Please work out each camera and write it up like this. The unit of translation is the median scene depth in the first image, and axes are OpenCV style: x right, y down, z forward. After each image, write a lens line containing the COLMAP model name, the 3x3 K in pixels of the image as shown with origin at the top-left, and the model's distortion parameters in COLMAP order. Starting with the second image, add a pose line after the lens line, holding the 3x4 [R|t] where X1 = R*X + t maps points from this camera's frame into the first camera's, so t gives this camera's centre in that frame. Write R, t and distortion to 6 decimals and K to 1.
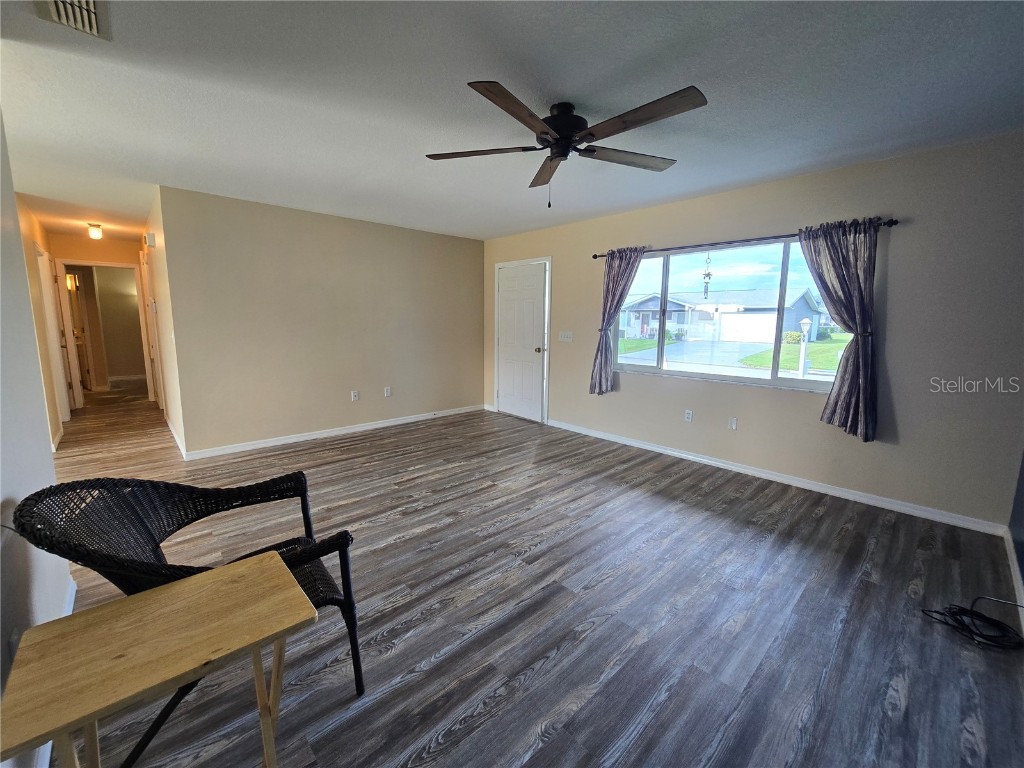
lens RADIAL K [[420.9, 0, 513.8], [0, 420.9, 380.4], [0, 0, 1]] dist [-0.005138, 0.000212]
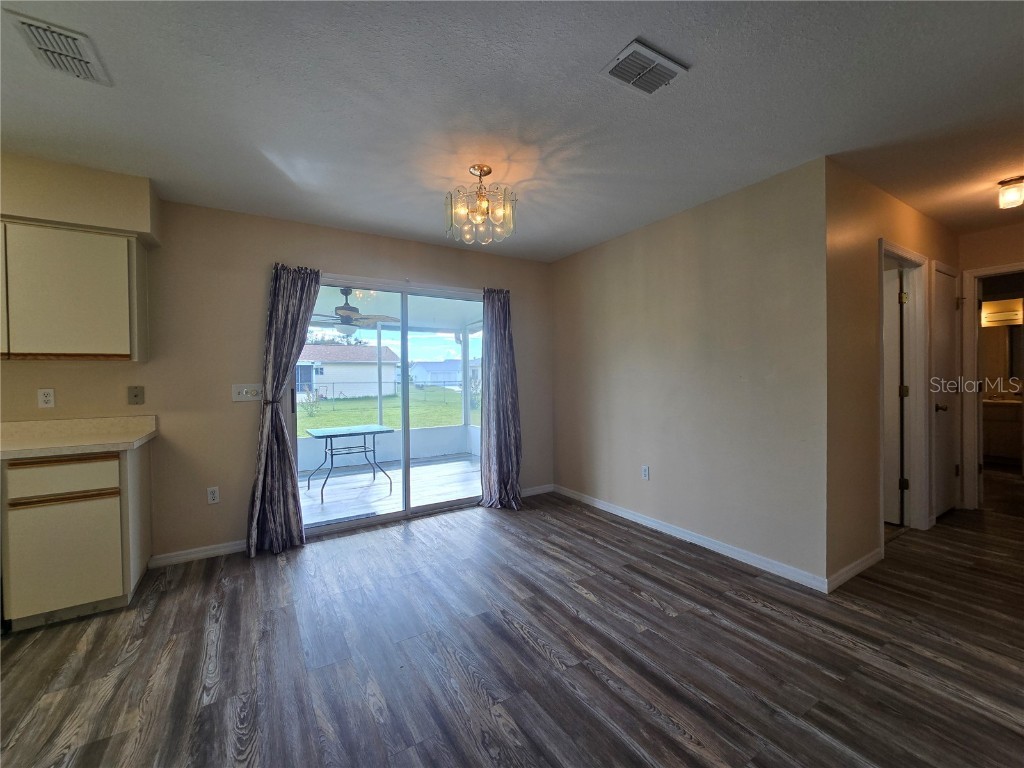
lens RADIAL K [[420.9, 0, 513.8], [0, 420.9, 380.4], [0, 0, 1]] dist [-0.005138, 0.000212]
pose [[-0.196057, 0.002625, -0.980589, -0.509603], [-0.125854, 0.991659, 0.027817, -0.085828], [0.972483, 0.128865, -0.194091, 0.733908]]
